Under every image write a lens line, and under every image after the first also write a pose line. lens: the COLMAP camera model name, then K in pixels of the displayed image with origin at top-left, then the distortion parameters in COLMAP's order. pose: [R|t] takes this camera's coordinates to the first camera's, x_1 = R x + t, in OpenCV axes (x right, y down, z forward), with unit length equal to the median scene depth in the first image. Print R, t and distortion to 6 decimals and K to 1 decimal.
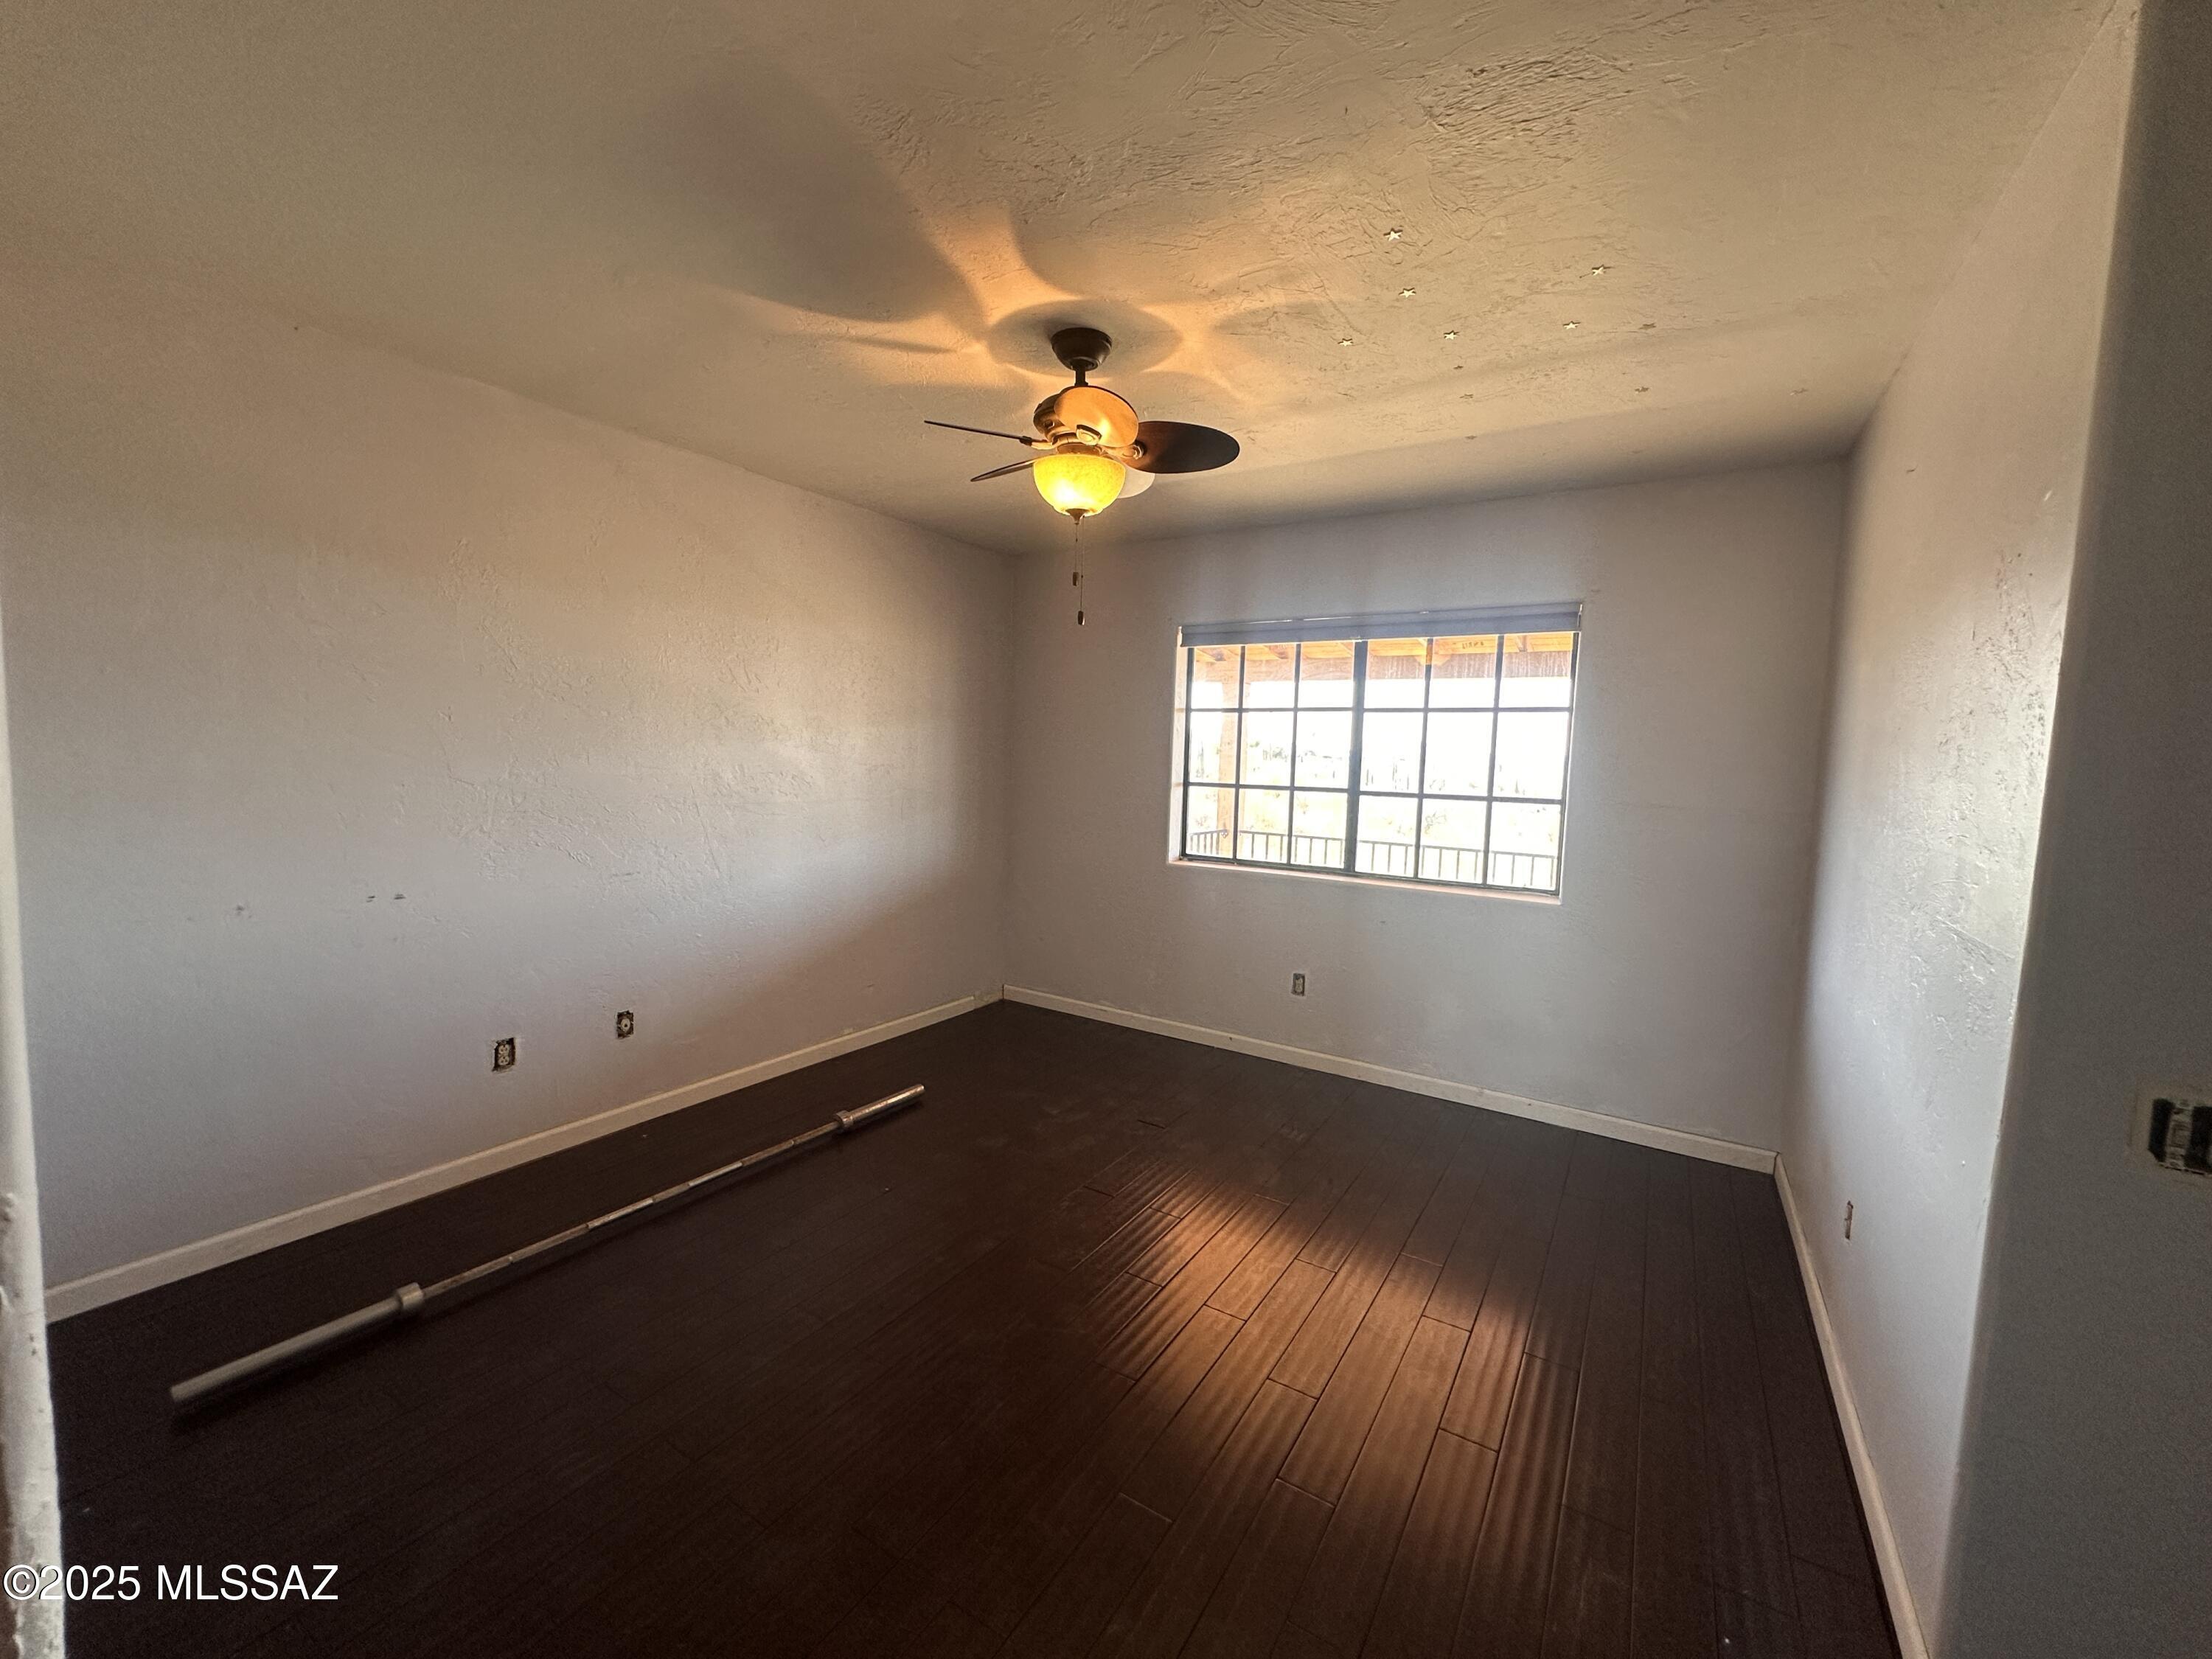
lens RADIAL K [[886.0, 0, 1106.0], [0, 886.0, 829.5], [0, 0, 1]] dist [-0.001014, -0.000113]
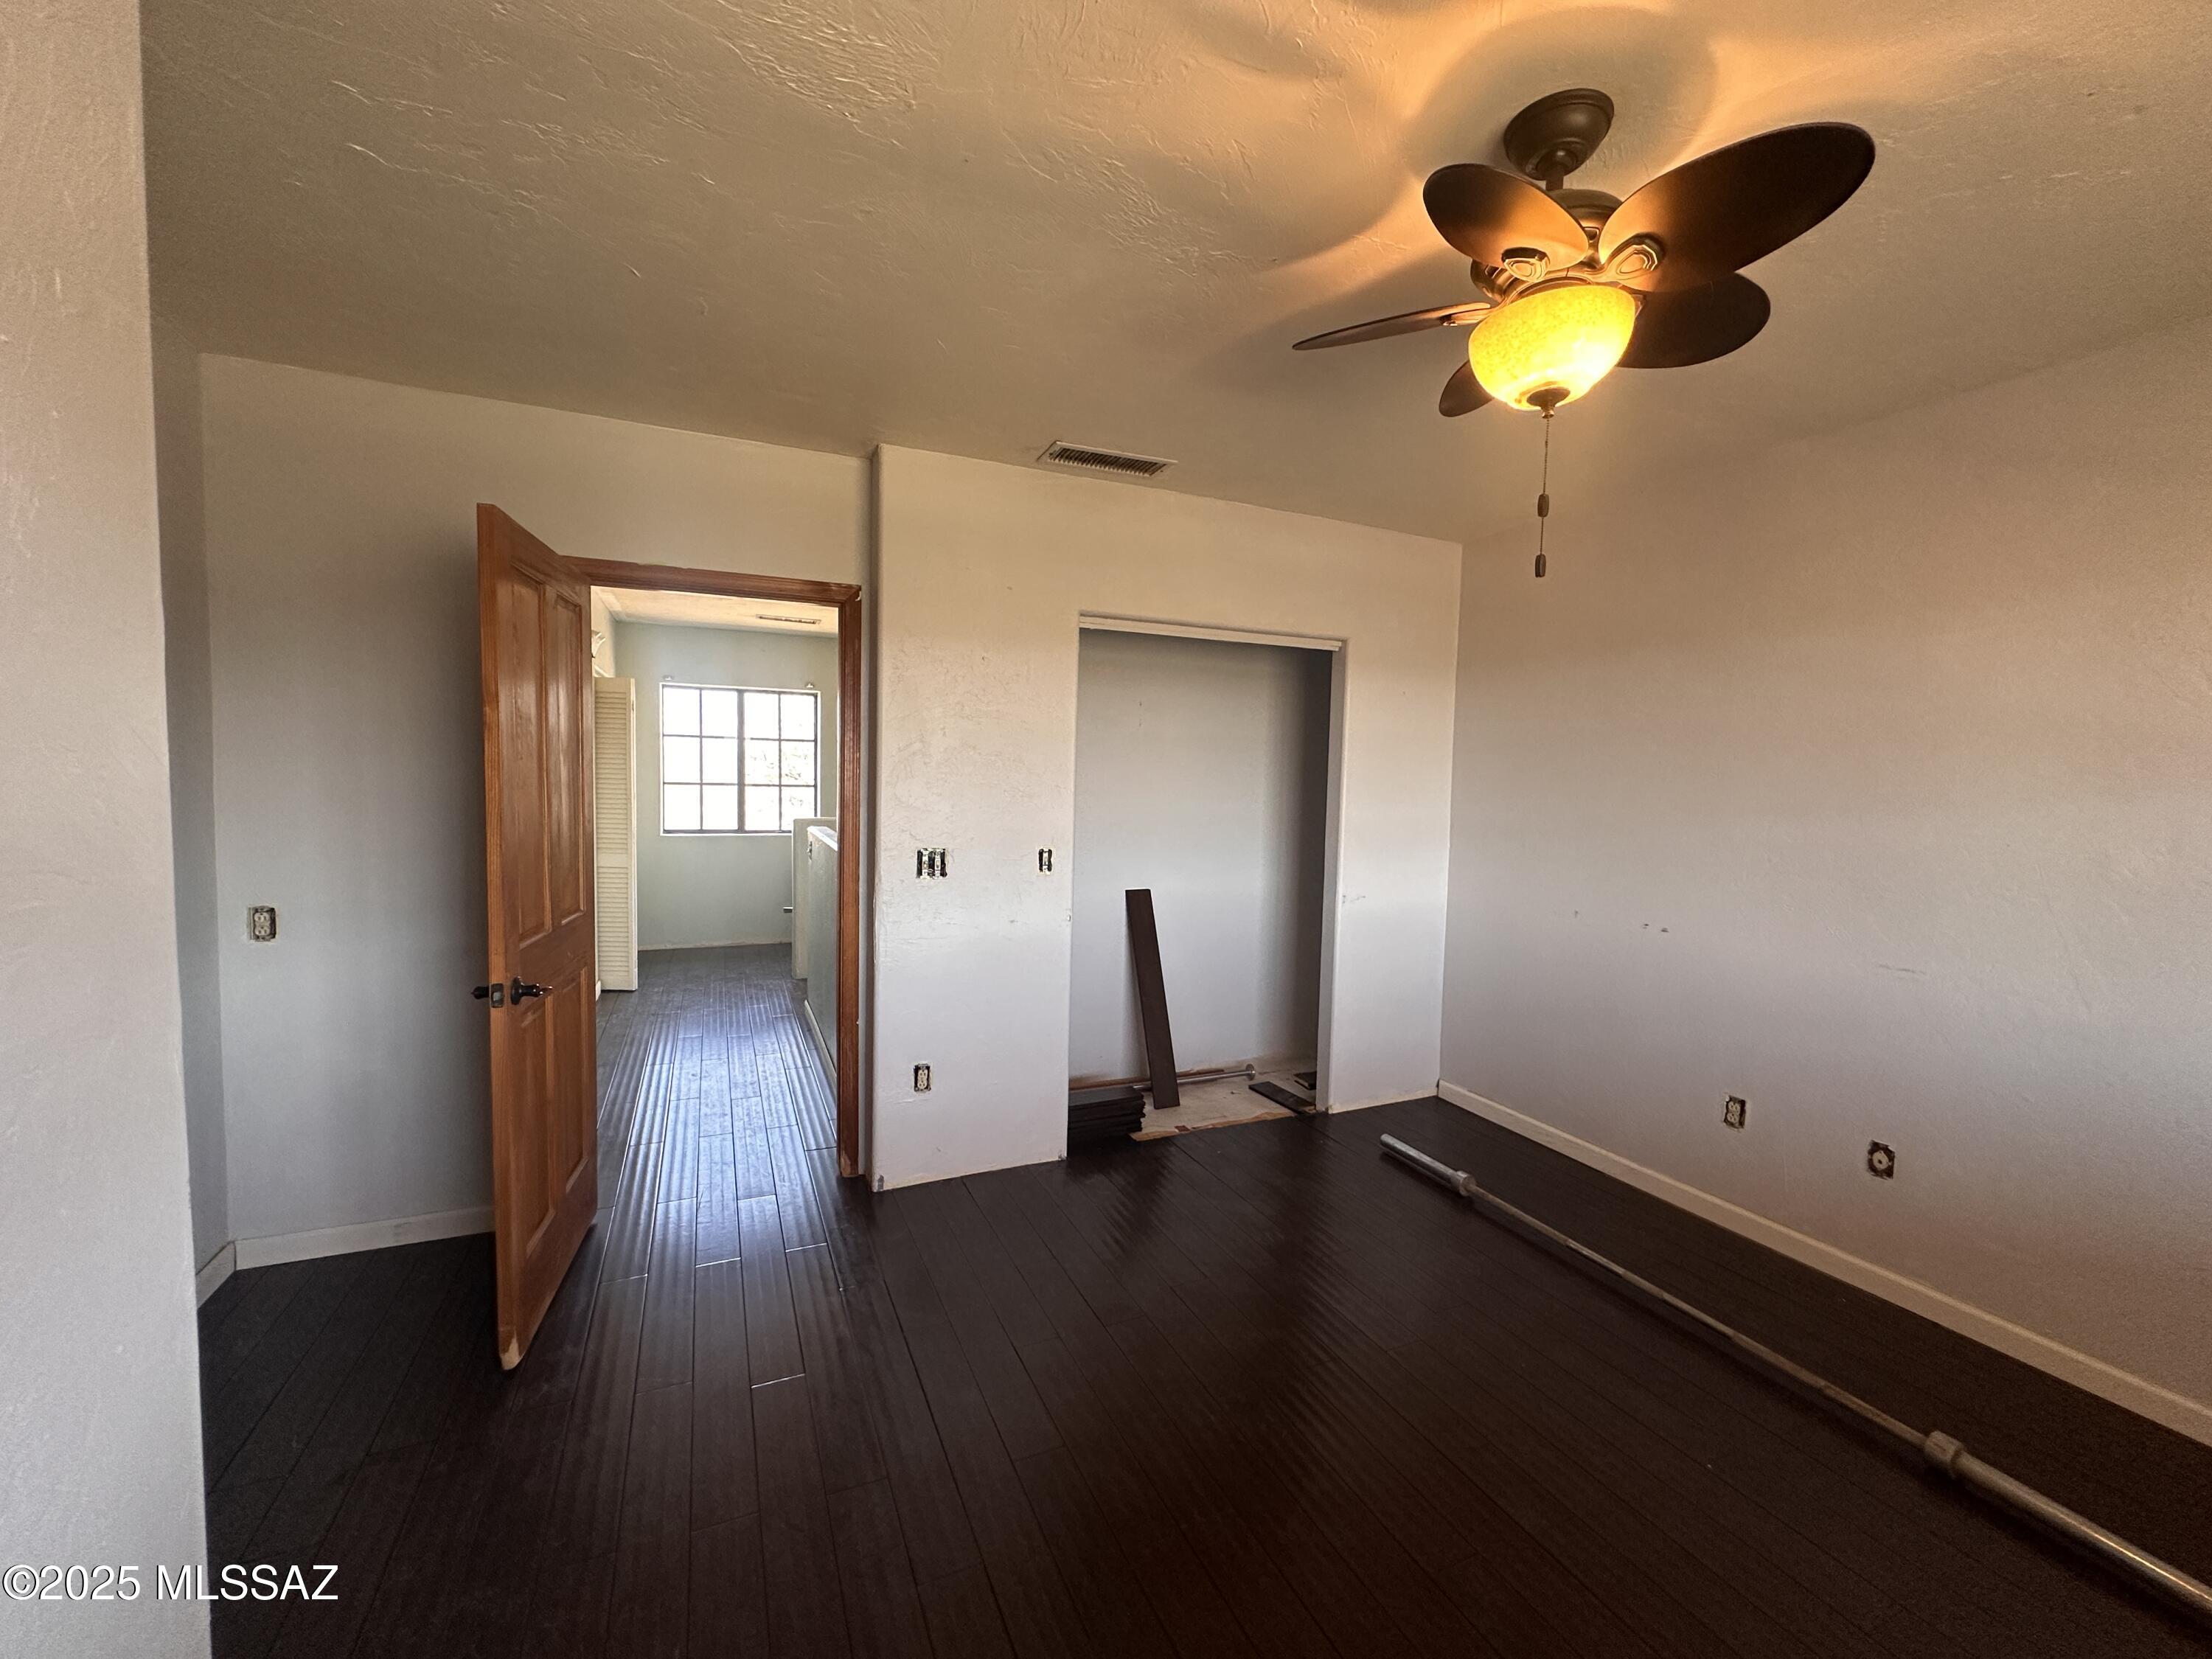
lens RADIAL K [[886.2, 0, 1106.0], [0, 886.2, 829.5], [0, 0, 1]] dist [0.076157, -0.000007]
pose [[-0.553262, -0.003214, -0.833001, 0.616474], [-0.108306, 0.991782, 0.068108, -0.057877], [0.825936, 0.127901, -0.549064, 1.026329]]
